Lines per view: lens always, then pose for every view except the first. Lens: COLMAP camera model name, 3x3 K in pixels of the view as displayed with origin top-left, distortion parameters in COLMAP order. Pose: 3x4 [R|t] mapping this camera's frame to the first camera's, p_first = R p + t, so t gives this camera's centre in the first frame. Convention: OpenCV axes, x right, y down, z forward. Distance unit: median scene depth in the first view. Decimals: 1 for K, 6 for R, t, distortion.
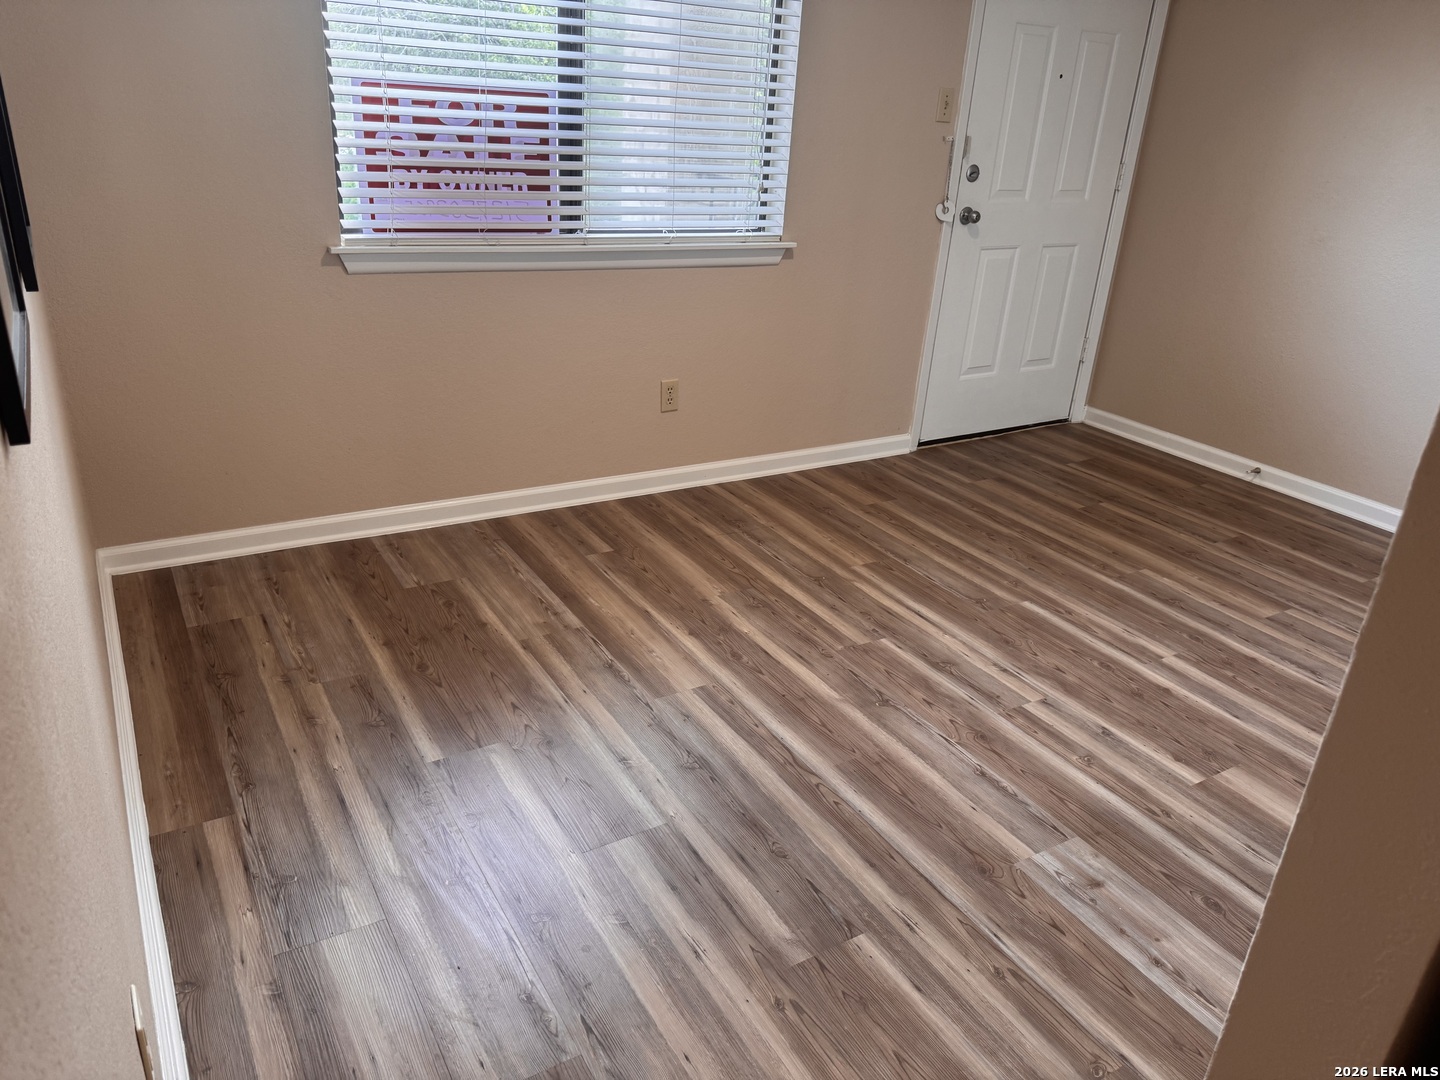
lens RADIAL K [[1011.5, 0, 717.1], [0, 1011.5, 539.1], [0, 0, 1]] dist [0.058234, -0.071847]
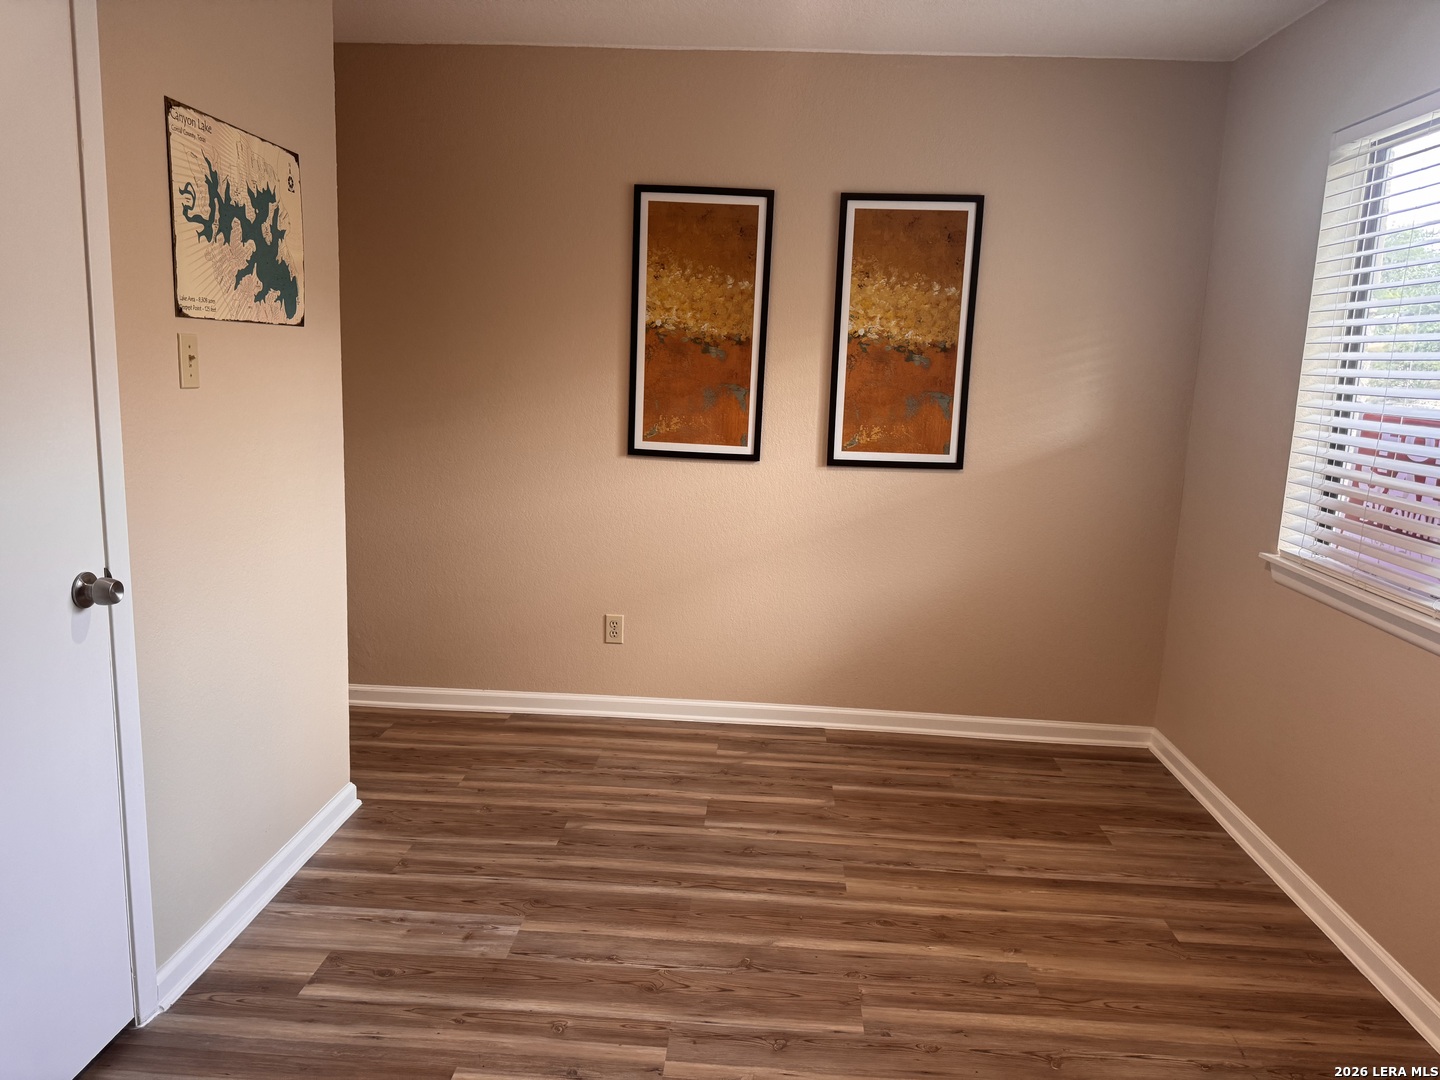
lens RADIAL K [[1011.5, 0, 727.1], [0, 1011.5, 543.4], [0, 0, 1]] dist [0.058234, -0.071847]
pose [[-0.551556, 0.069038, -0.831276, 1.027113], [-0.401137, 0.851814, 0.336900, -0.533274], [0.731352, 0.519275, -0.442129, 1.308749]]
